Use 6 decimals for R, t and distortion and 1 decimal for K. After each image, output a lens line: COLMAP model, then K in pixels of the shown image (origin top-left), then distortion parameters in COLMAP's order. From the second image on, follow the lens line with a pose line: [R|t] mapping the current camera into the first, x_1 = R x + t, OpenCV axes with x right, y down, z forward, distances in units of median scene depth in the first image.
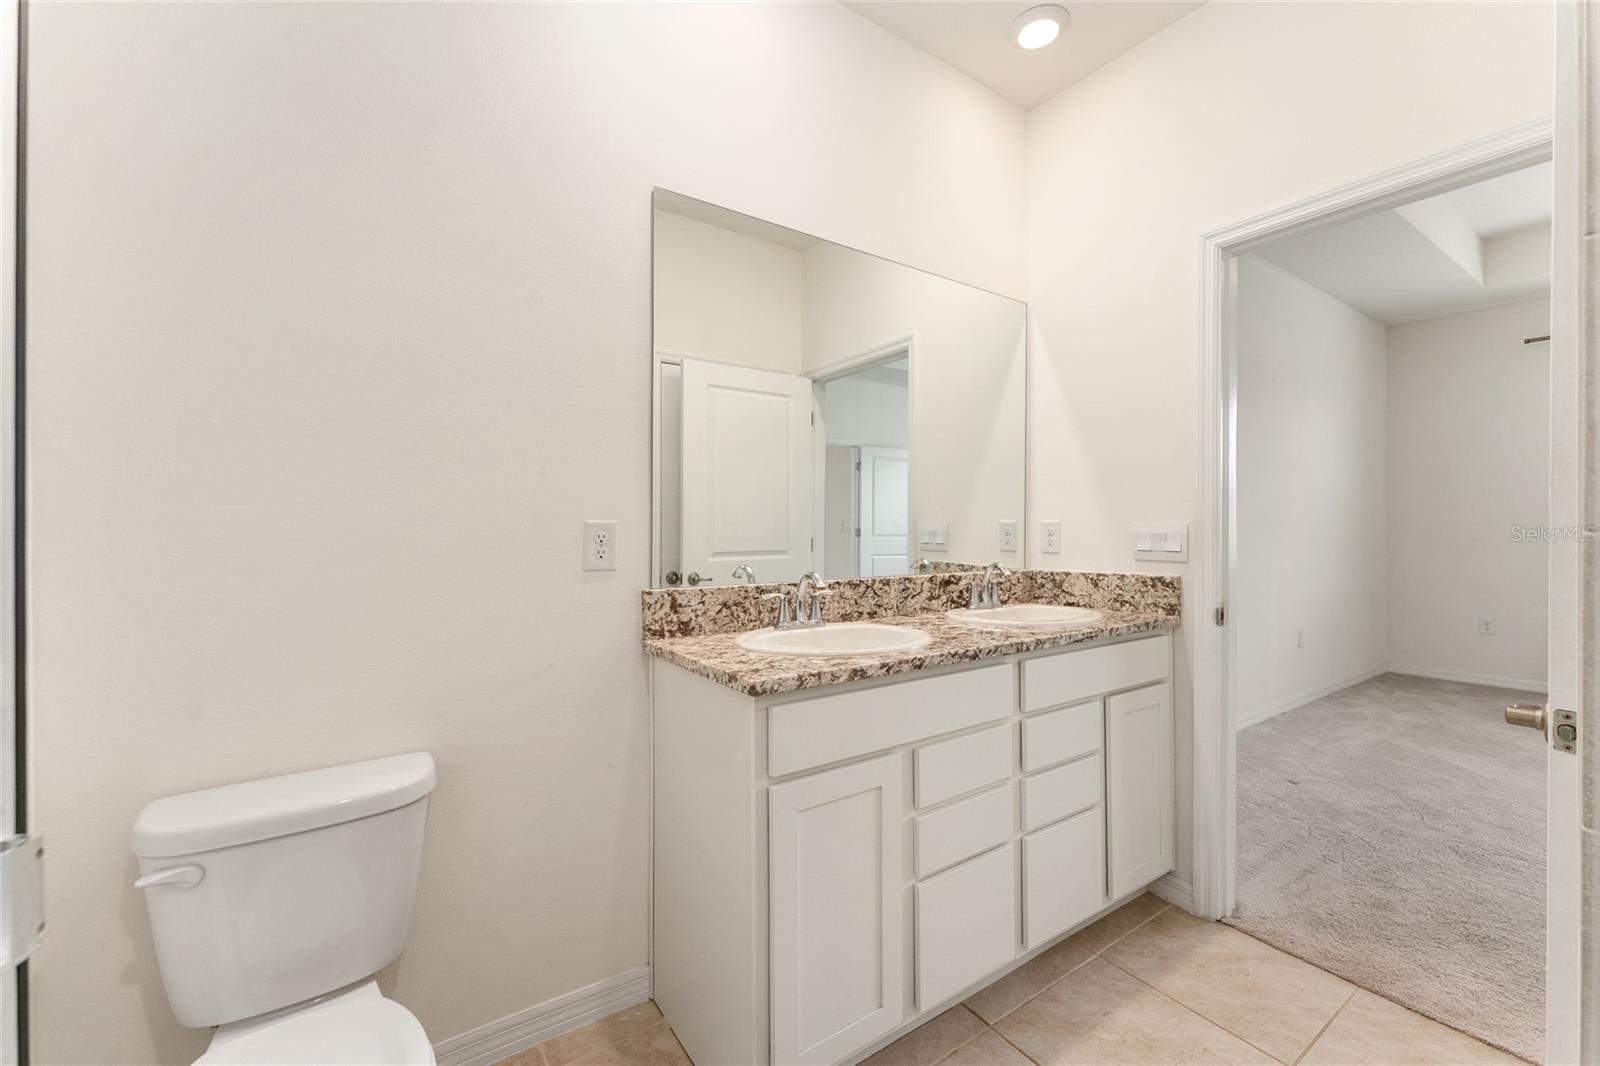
lens RADIAL K [[649.3, 0, 802.4], [0, 649.3, 530.4], [0, 0, 1]] dist [-0.003987, -0.000649]
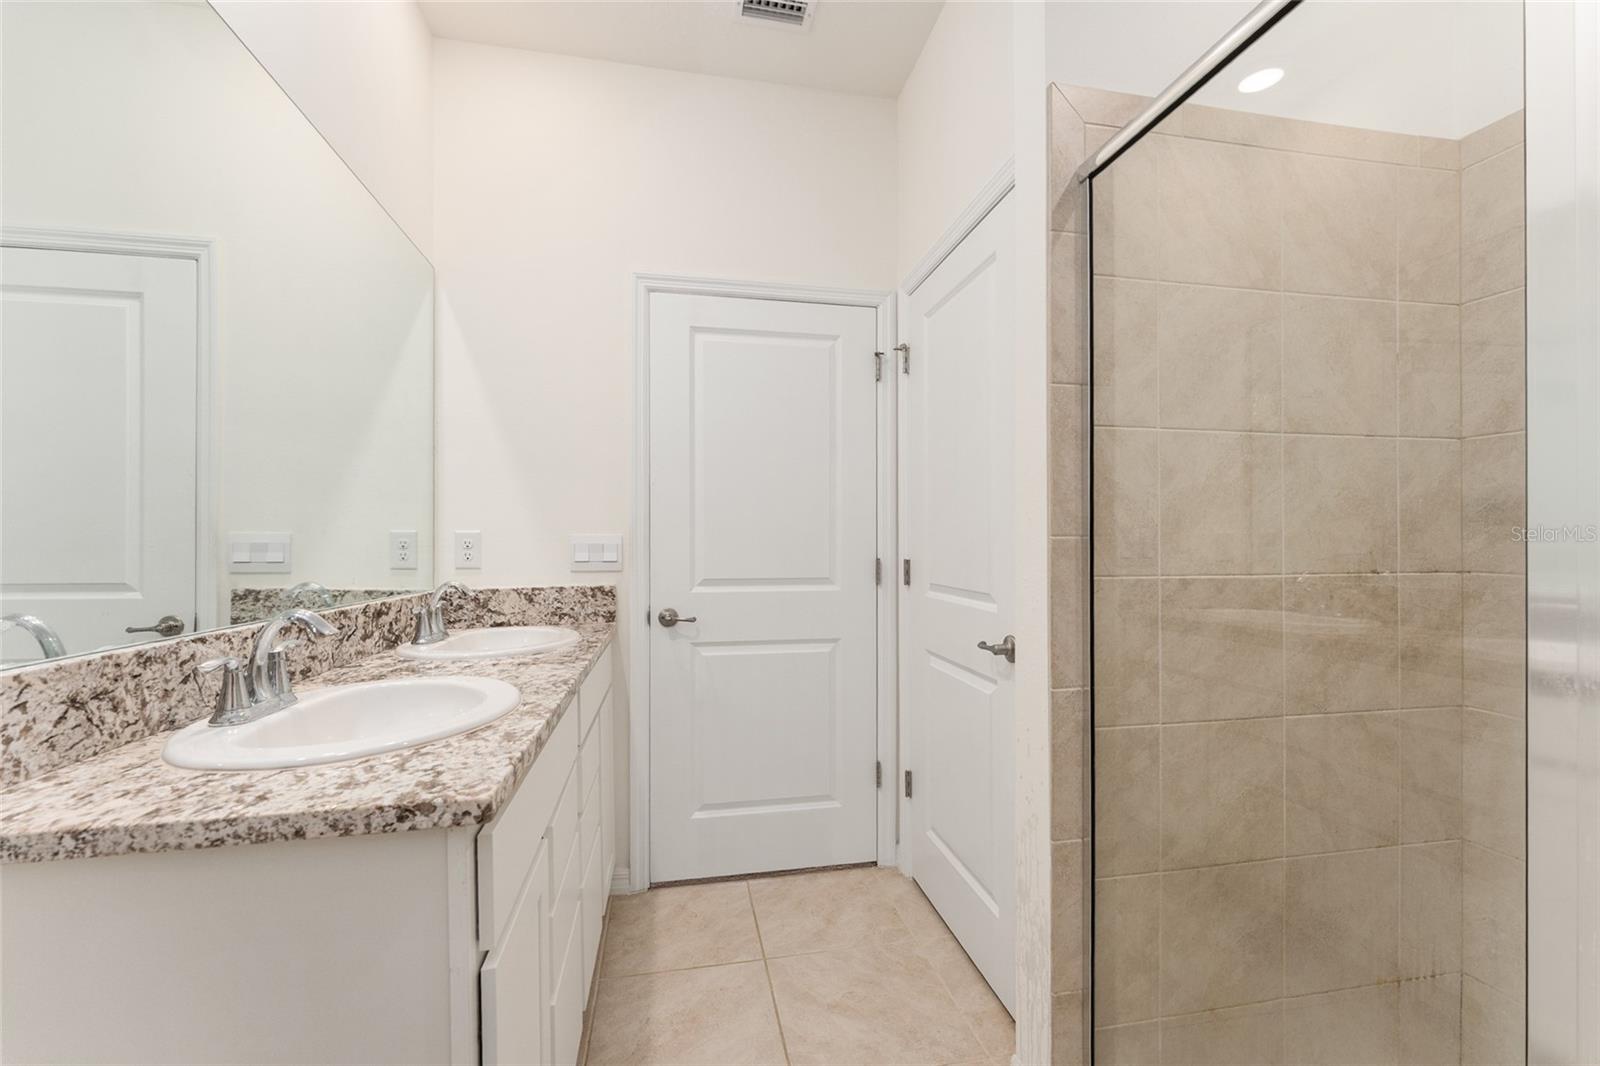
lens RADIAL K [[649.3, 0, 808.6], [0, 649.3, 543.4], [0, 0, 1]] dist [-0.003987, -0.000649]
pose [[0.386832, -0.000726, 0.922150, -0.283915], [0.006136, 0.999980, -0.001786, 0.006824], [-0.922130, 0.006350, 0.386829, 0.297887]]
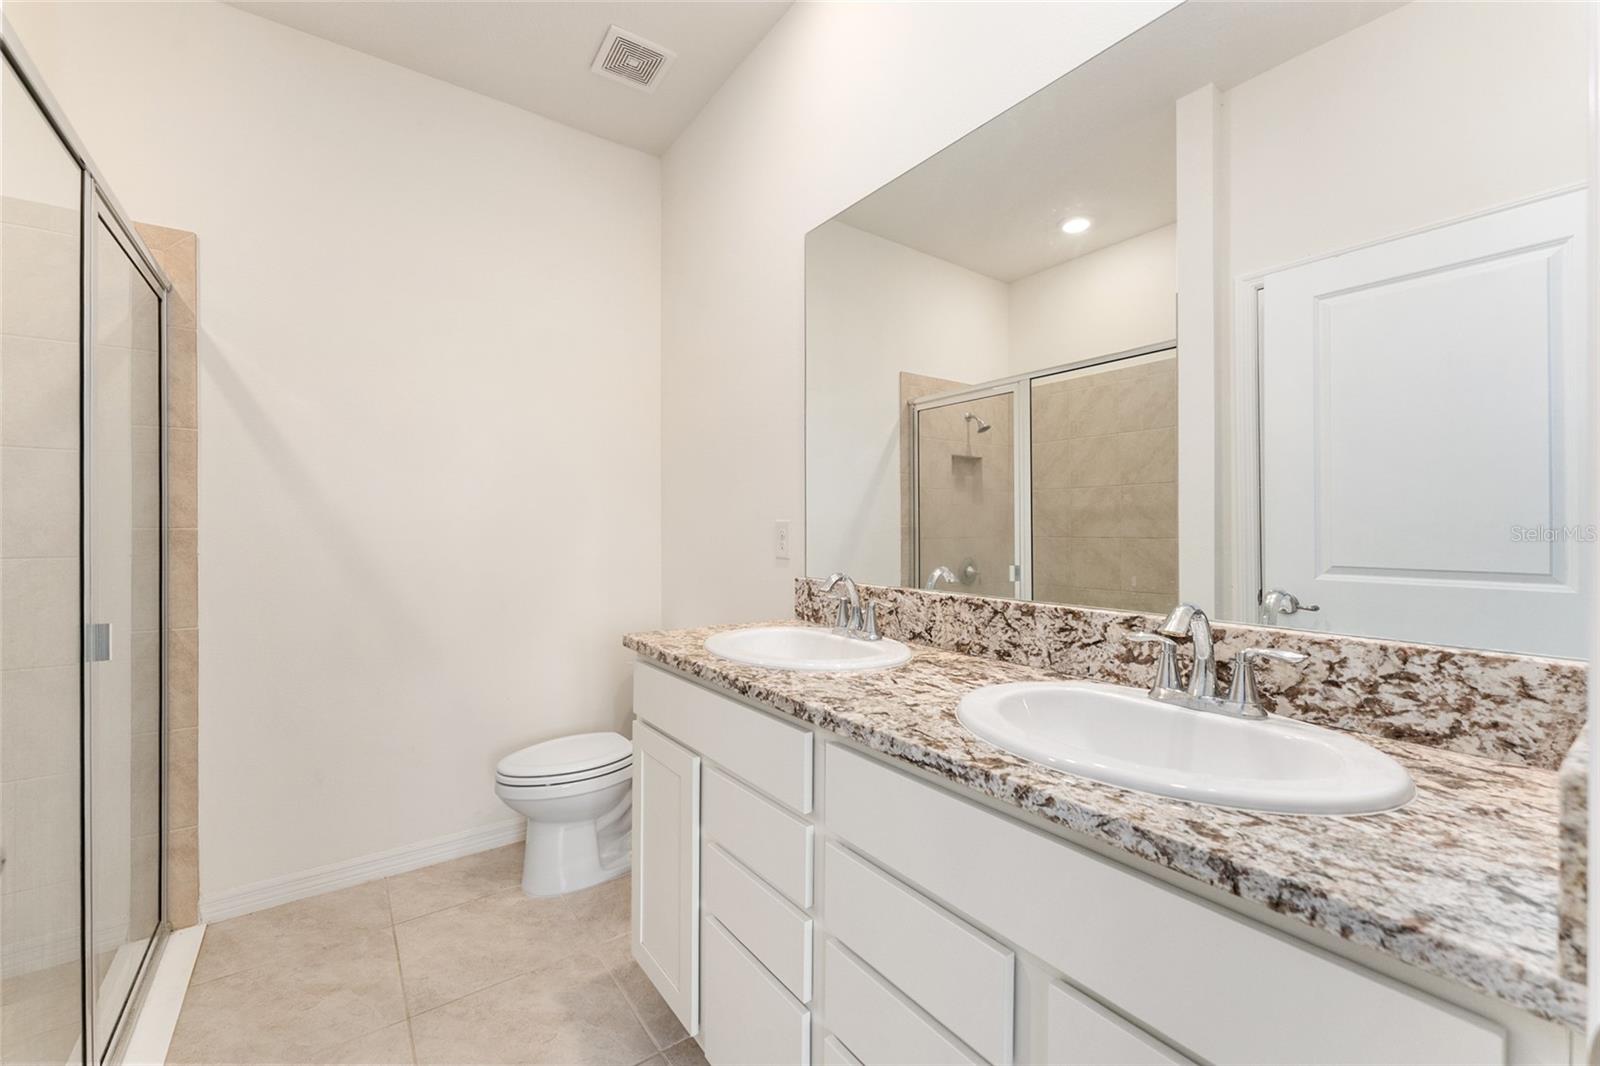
lens RADIAL K [[649.3, 0, 803.5], [0, 649.3, 531.2], [0, 0, 1]] dist [-0.003987, -0.000649]
pose [[0.026764, 0.002758, -0.999638, 0.760910], [-0.006805, 0.999974, 0.002576, 0.002237], [0.999619, 0.006734, 0.026782, 0.770378]]
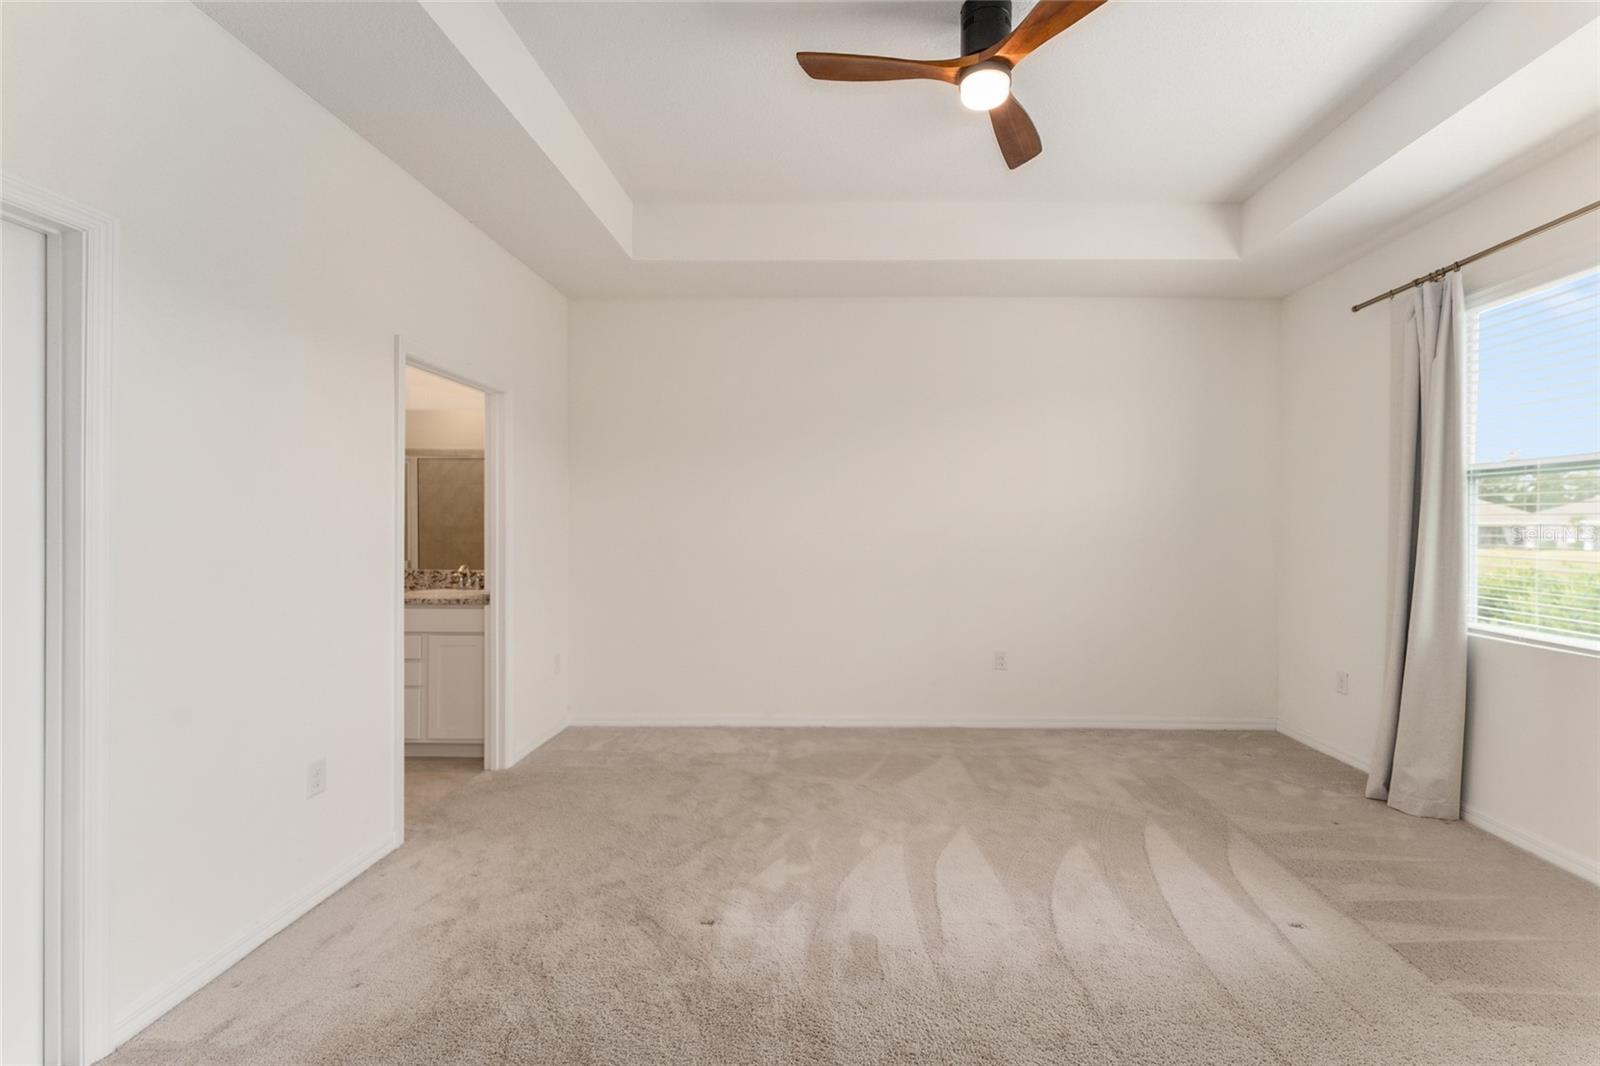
lens RADIAL K [[649.3, 0, 849.3], [0, 649.3, 522.1], [0, 0, 1]] dist [-0.003987, -0.000649]
pose [[0.822601, 0.000143, -0.568620, 2.421500], [-0.007086, 0.999925, -0.009999, -0.069196], [0.568575, 0.012254, 0.822540, 0.084337]]
